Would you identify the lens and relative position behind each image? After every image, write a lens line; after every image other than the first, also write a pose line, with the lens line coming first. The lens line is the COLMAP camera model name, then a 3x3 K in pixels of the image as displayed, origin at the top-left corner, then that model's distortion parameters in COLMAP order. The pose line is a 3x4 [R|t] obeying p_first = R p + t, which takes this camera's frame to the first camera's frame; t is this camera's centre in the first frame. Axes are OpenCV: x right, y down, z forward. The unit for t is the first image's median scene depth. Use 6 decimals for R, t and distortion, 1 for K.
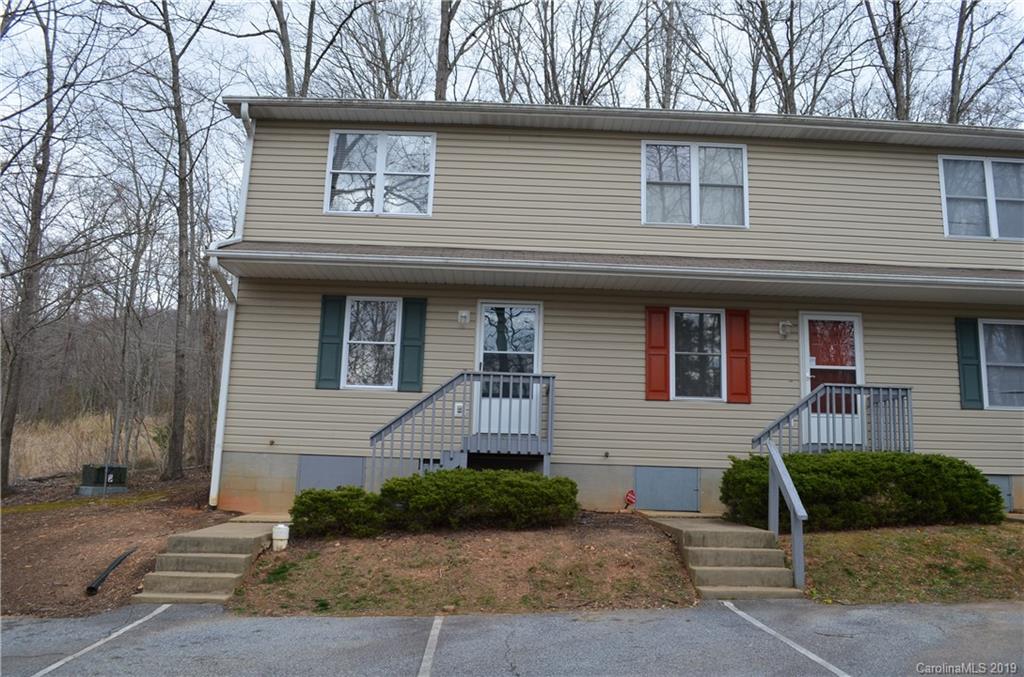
lens RADIAL K [[817.3, 0, 511.7], [0, 817.3, 337.7], [0, 0, 1]] dist [-0.073018, -0.002569]
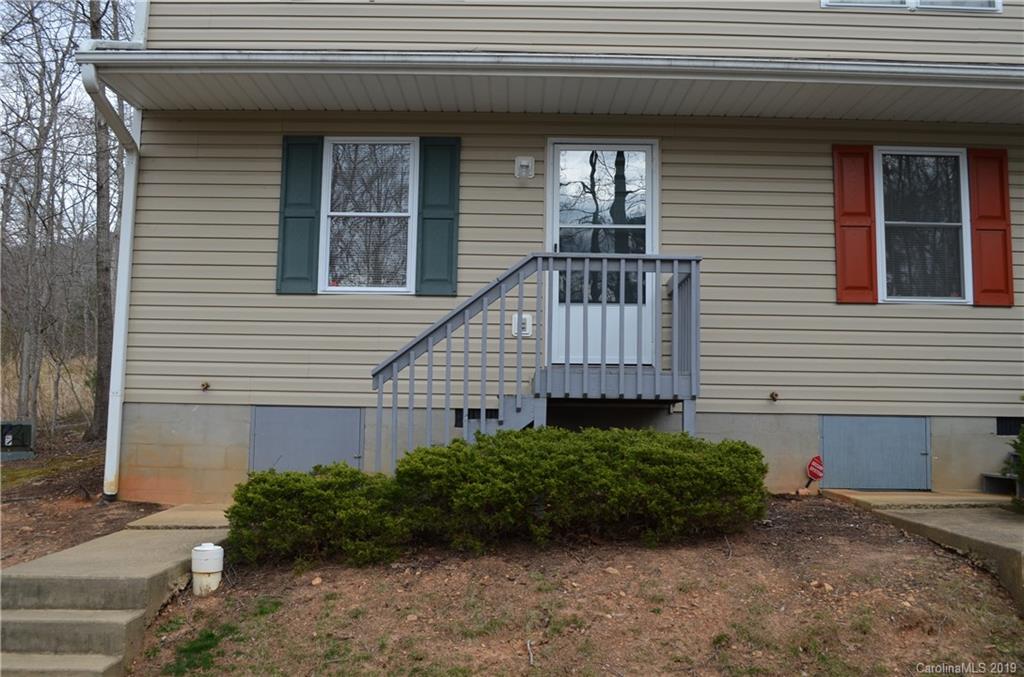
lens RADIAL K [[951.1, 0, 510.2], [0, 951.1, 337.8], [0, 0, 1]] dist [-0.062452, 0.000000]
pose [[0.999666, -0.017179, -0.019328, -0.058473], [0.018724, 0.996387, 0.082837, 0.040262], [0.017835, -0.083172, 0.996376, 0.314187]]
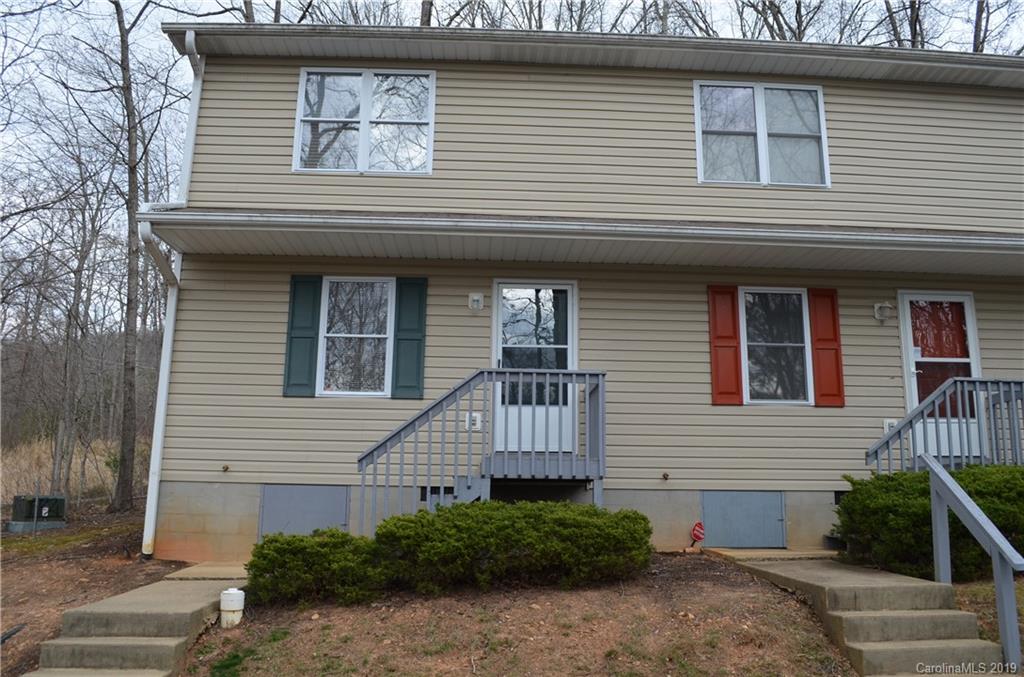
lens RADIAL K [[817.3, 0, 512.6], [0, 817.3, 337.8], [0, 0, 1]] dist [-0.073018, -0.002569]
pose [[0.999349, -0.012648, 0.033777, -0.051004], [0.013398, 0.999667, -0.022064, 0.027129], [-0.033487, 0.022502, 0.999186, 0.230458]]
